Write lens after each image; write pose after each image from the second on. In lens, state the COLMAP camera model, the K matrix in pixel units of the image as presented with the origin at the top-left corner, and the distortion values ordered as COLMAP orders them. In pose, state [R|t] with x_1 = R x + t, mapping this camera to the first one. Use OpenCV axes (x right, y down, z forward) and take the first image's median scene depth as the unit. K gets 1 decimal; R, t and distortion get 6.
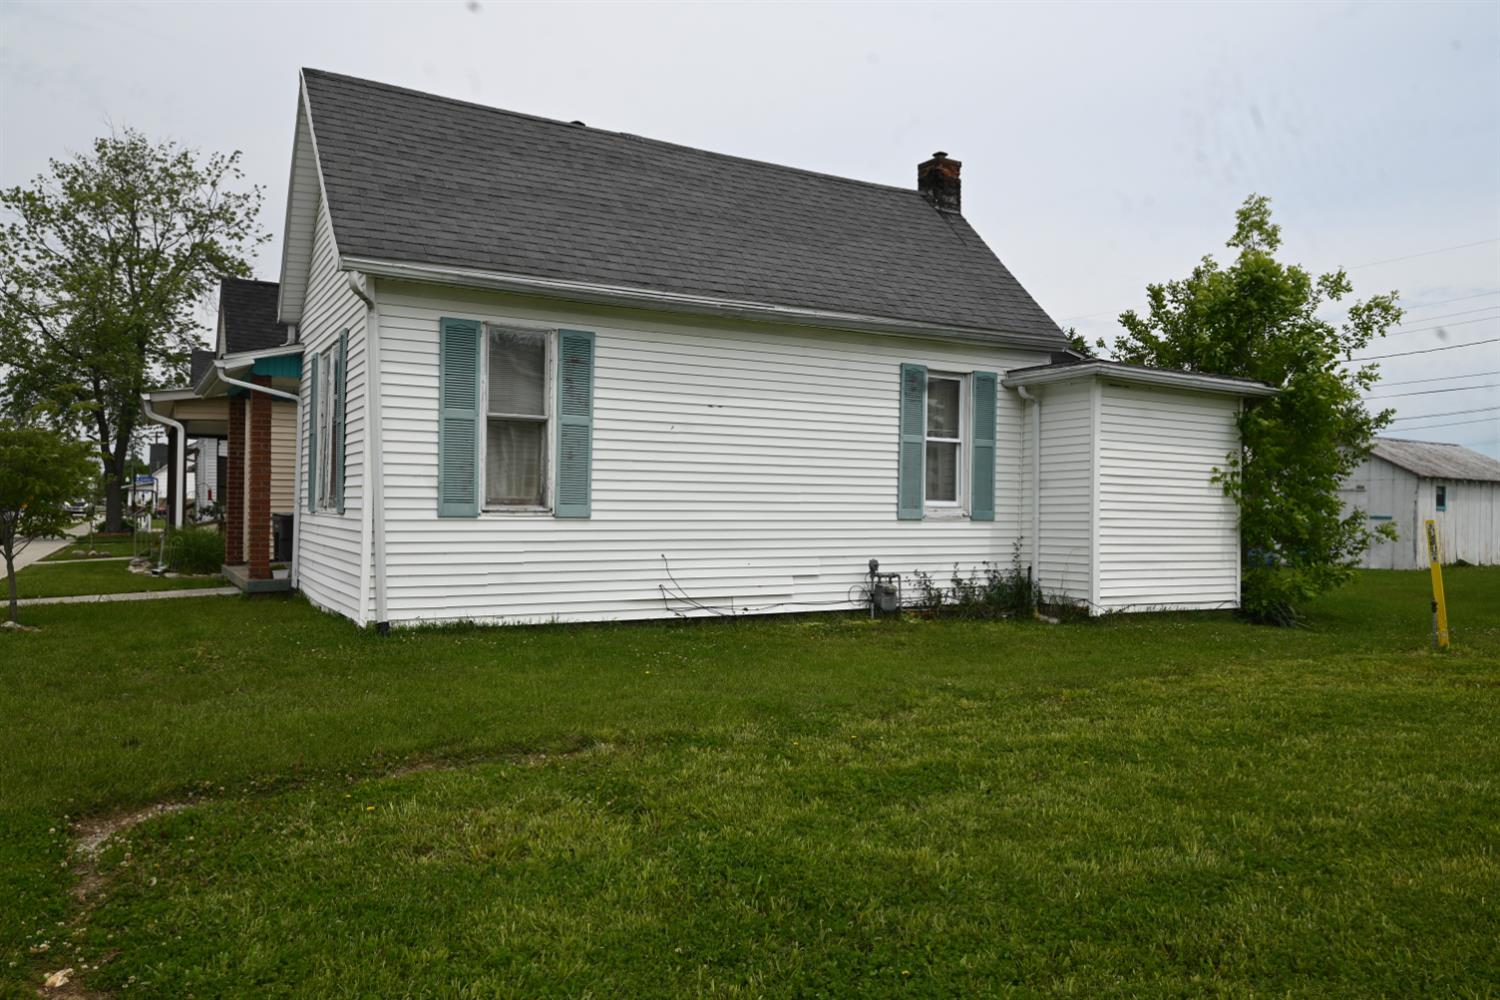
lens RADIAL K [[1038.8, 0, 748.1], [0, 1038.8, 488.3], [0, 0, 1]] dist [0.001463, 0.005406]
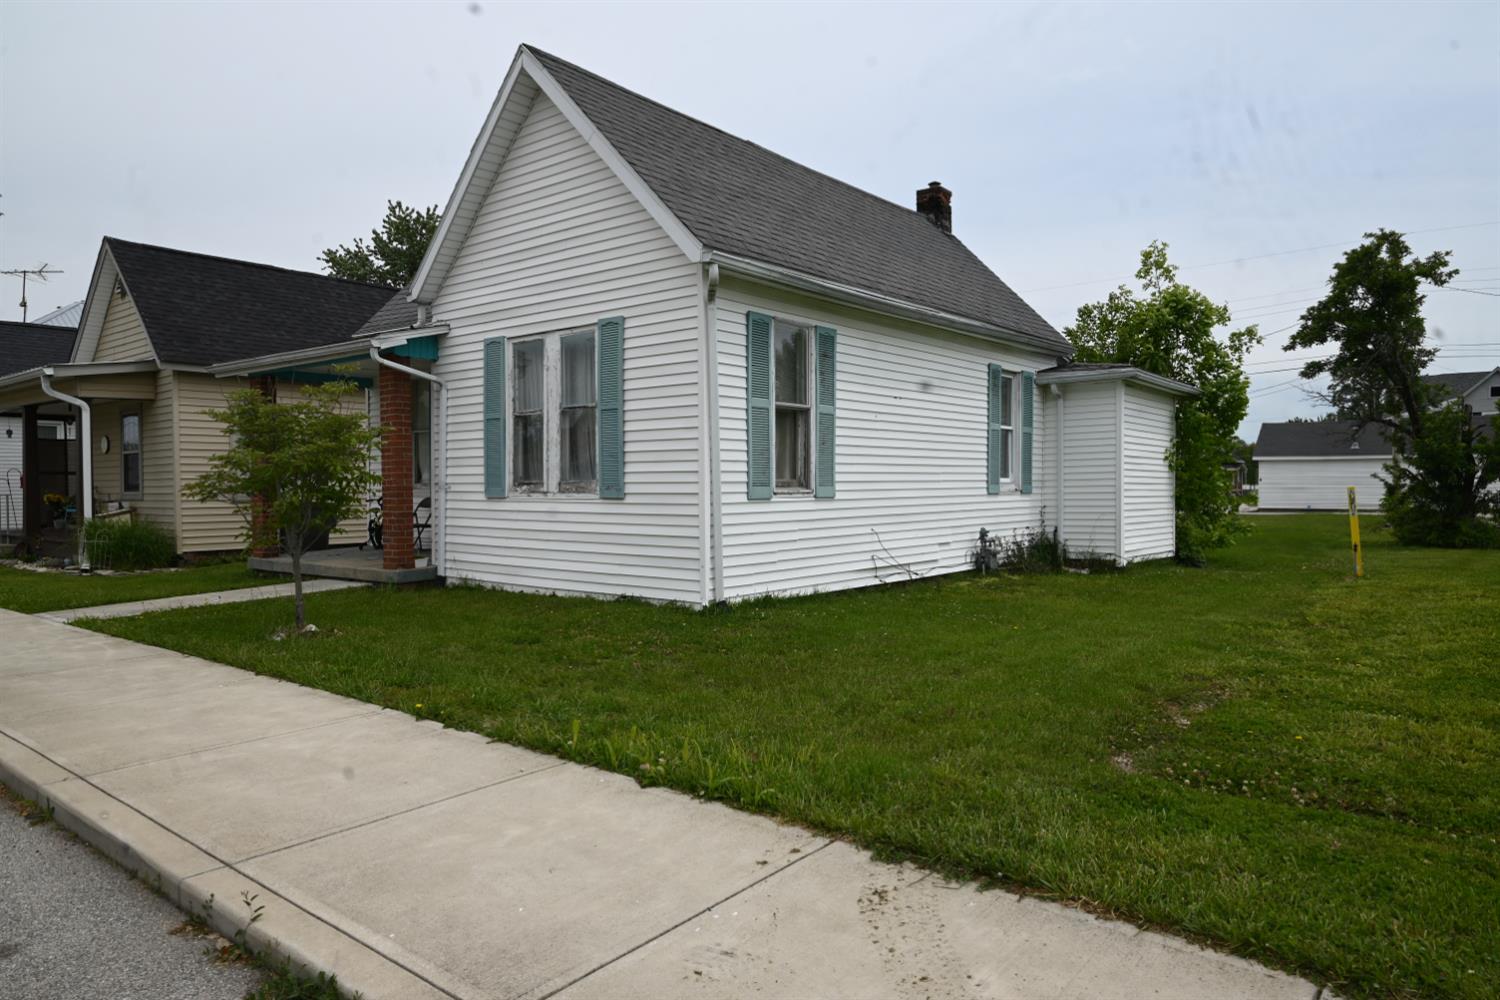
lens RADIAL K [[972.6, 0, 750.0], [0, 972.6, 501.6], [0, 0, 1]] dist [-0.032077, -0.002370]
pose [[0.931250, -0.022348, 0.363695, -0.517582], [0.008803, 0.999206, 0.038858, -0.007172], [-0.364274, -0.032984, 0.930707, 0.055147]]
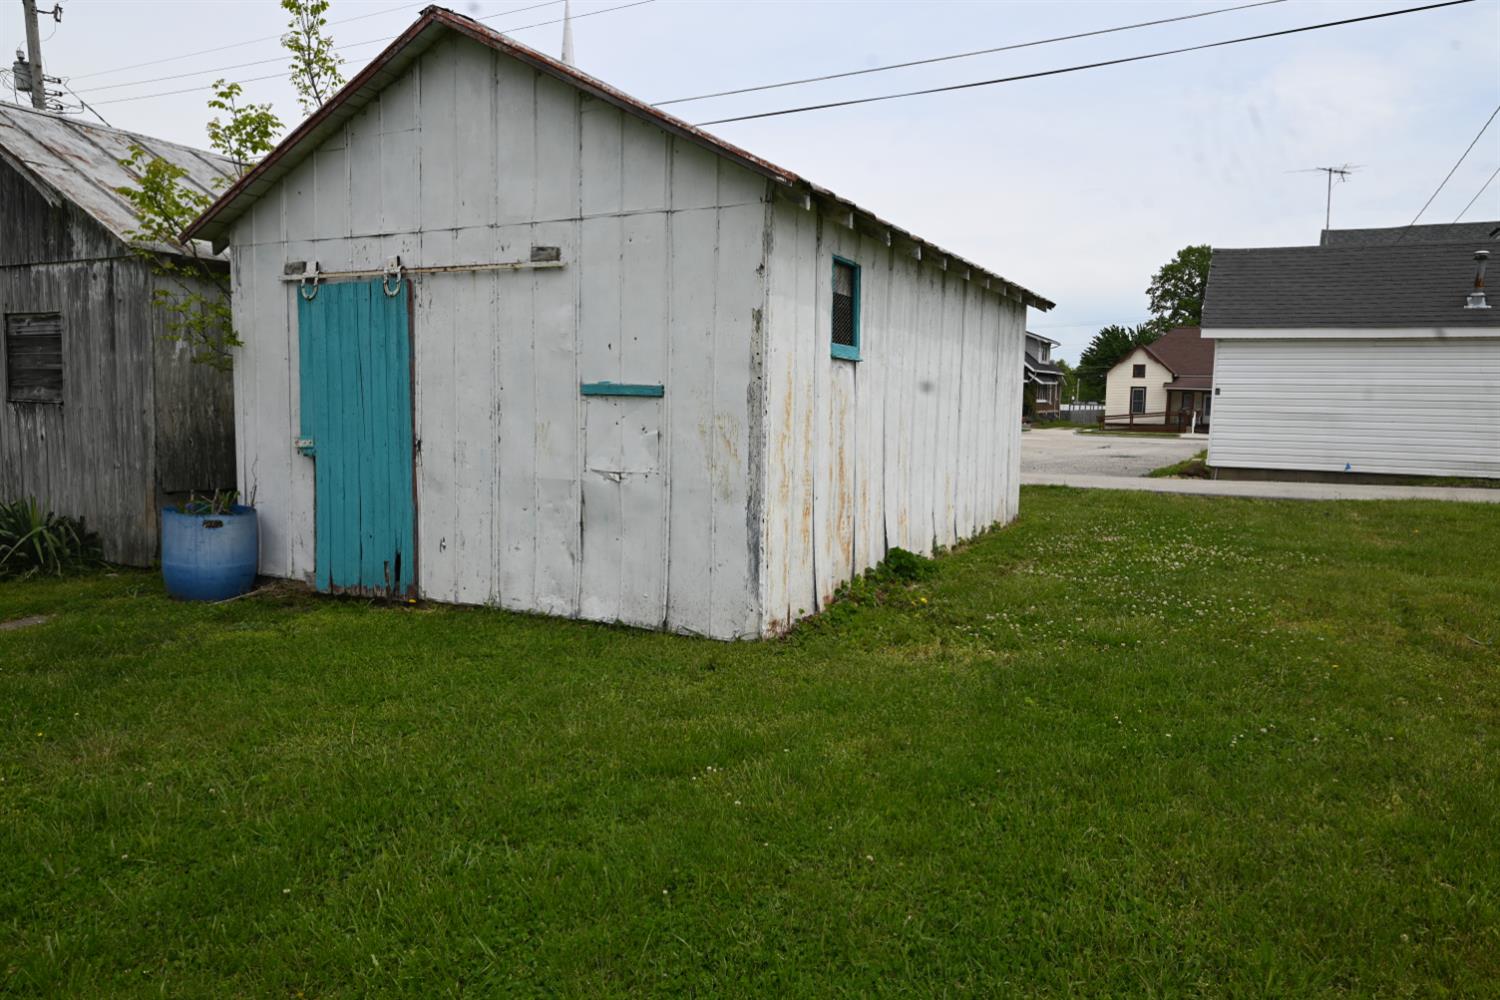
lens RADIAL K [[1019.0, 0, 747.7], [0, 1019.0, 495.3], [0, 0, 1]] dist [0.000204, -0.000031]
pose [[0.841151, -0.058267, 0.537652, 1.785271], [-0.008317, 0.992668, 0.120590, 0.082351], [-0.540737, -0.105906, 0.834499, 2.796680]]
